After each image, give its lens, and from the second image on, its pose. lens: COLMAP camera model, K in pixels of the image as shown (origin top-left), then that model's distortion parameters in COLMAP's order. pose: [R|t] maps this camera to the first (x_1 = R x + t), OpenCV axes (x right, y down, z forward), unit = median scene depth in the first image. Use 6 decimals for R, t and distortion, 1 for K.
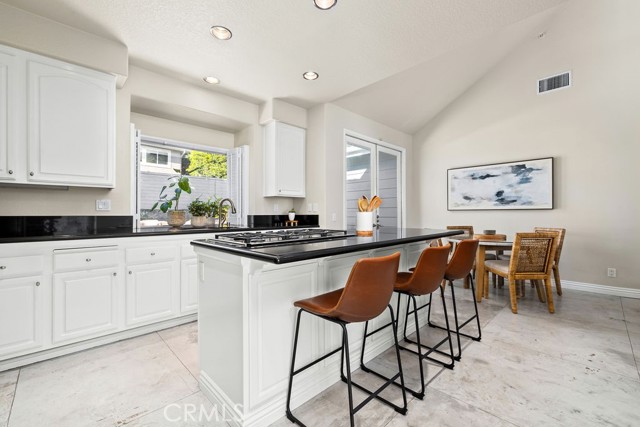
lens RADIAL K [[274.4, 0, 320.9], [0, 274.4, 213.4], [0, 0, 1]] dist [0.001493, 0.000085]
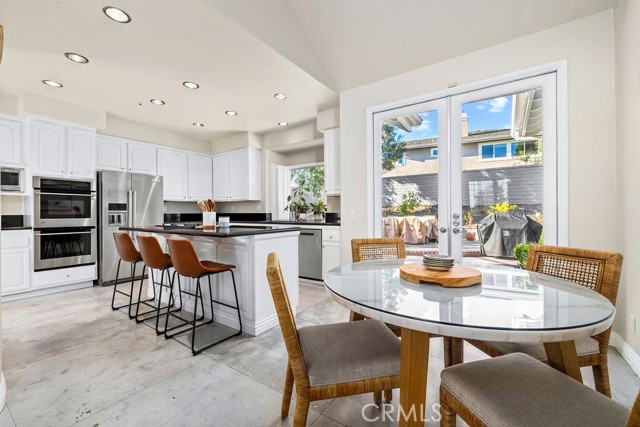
lens RADIAL K [[274.4, 0, 324.2], [0, 274.4, 211.6], [0, 0, 1]] dist [0.001493, 0.000085]
pose [[0.183221, 0.006774, -0.983048, 1.786299], [0.010820, 0.999902, 0.008907, -0.014789], [0.983012, -0.012269, 0.183130, 1.459824]]
